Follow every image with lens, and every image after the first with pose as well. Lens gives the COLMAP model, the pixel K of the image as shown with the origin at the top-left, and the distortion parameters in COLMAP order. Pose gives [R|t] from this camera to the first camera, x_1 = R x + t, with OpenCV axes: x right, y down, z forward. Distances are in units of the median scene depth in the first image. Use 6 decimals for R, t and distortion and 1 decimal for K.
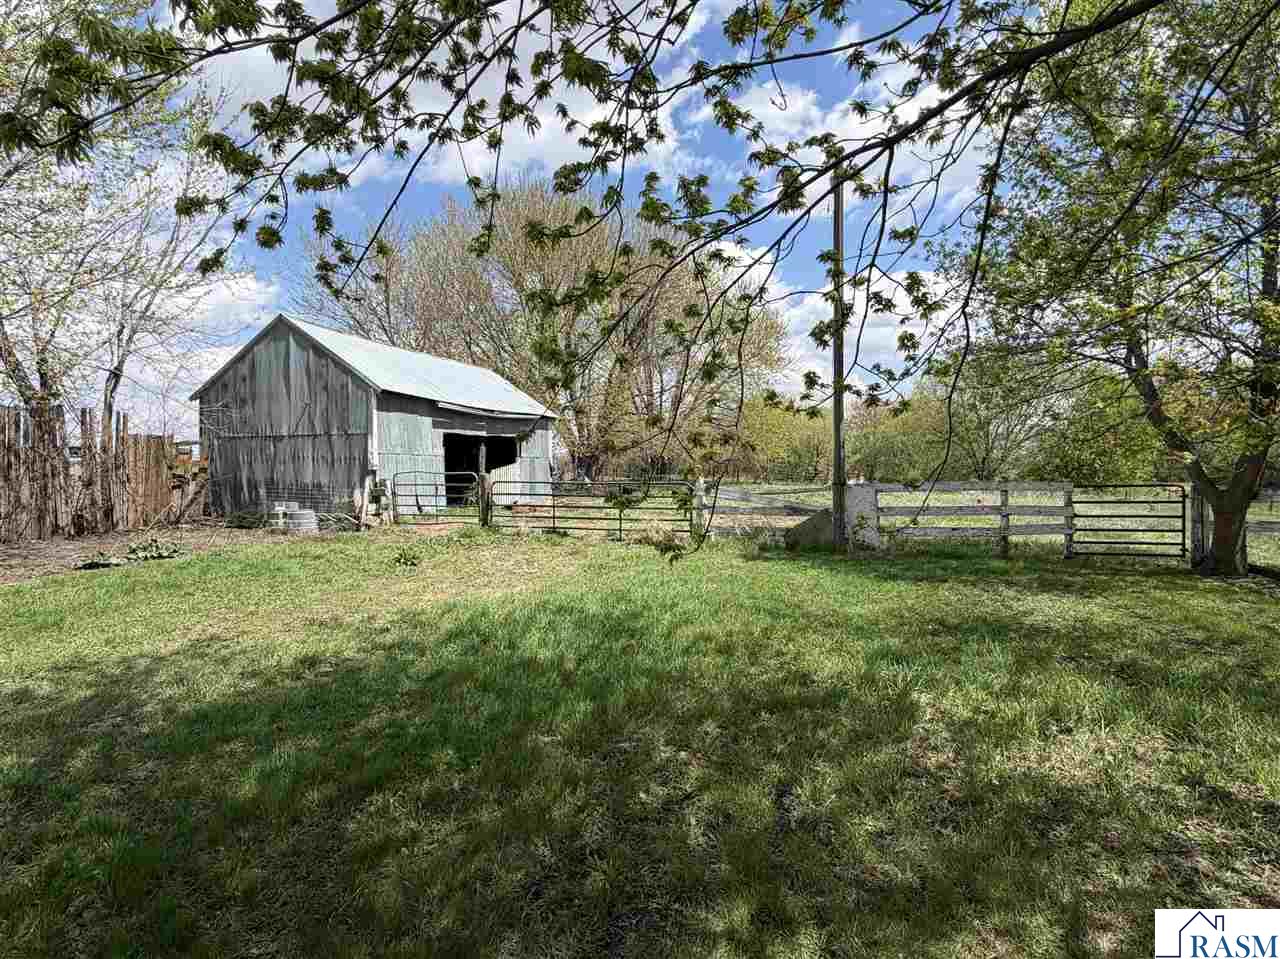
lens RADIAL K [[708.0, 0, 635.8], [0, 708.0, 479.9], [0, 0, 1]] dist [-0.003913, -0.000122]
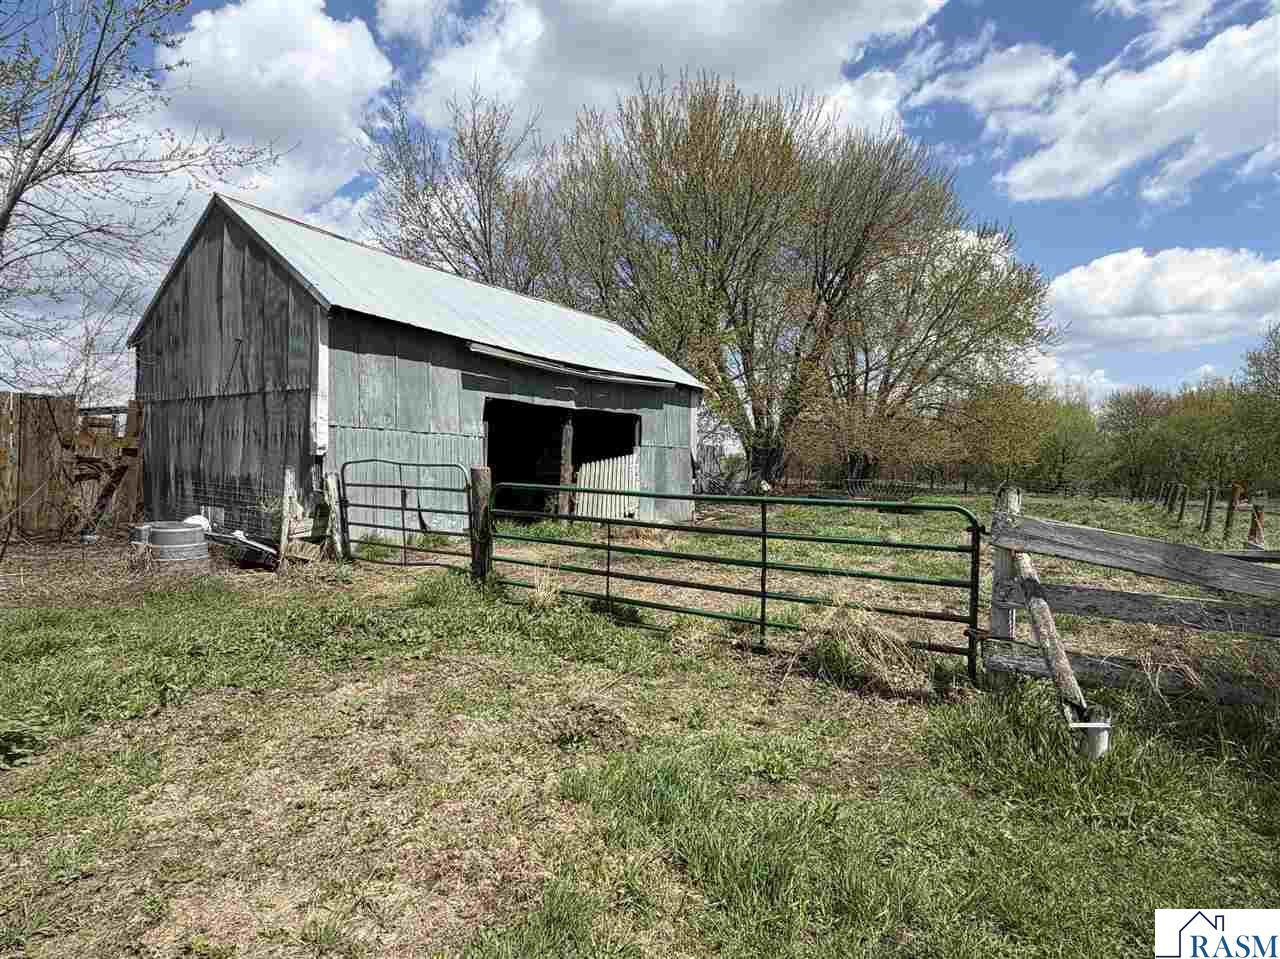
lens RADIAL K [[708.0, 0, 636.7], [0, 708.0, 477.1], [0, 0, 1]] dist [-0.003913, -0.000122]
pose [[0.963201, 0.028190, -0.267299, 0.010181], [-0.029404, 0.999567, -0.000539, -0.004465], [0.267168, 0.008379, 0.963613, 0.511938]]
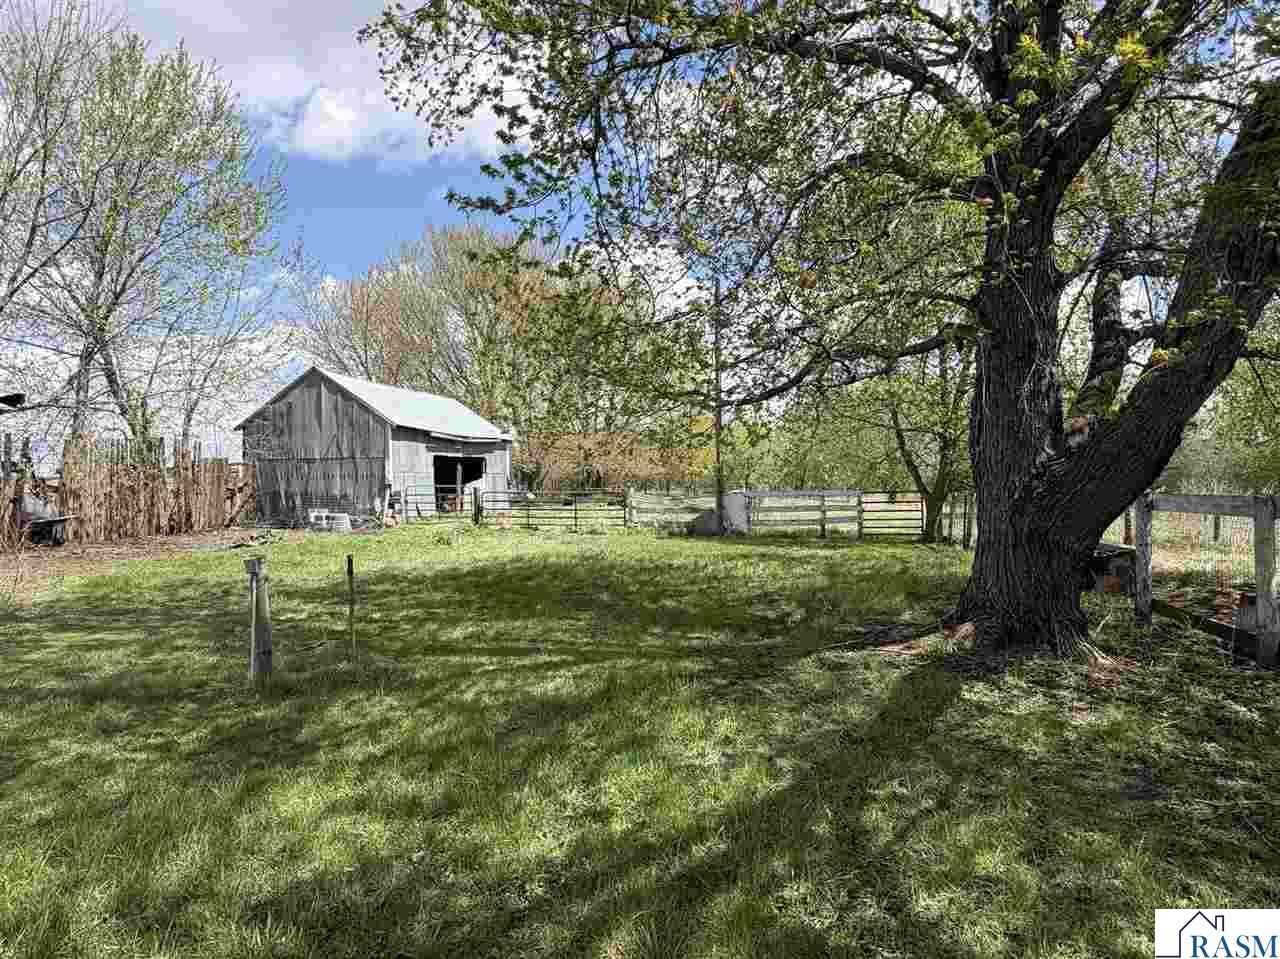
lens RADIAL K [[743.2, 0, 642.8], [0, 743.2, 481.6], [0, 0, 1]] dist [0.000752, -0.000047]
pose [[0.994080, -0.003326, 0.108603, -0.041809], [0.005000, 0.999873, -0.015140, 0.004629], [-0.108539, 0.015594, 0.993970, -0.438383]]
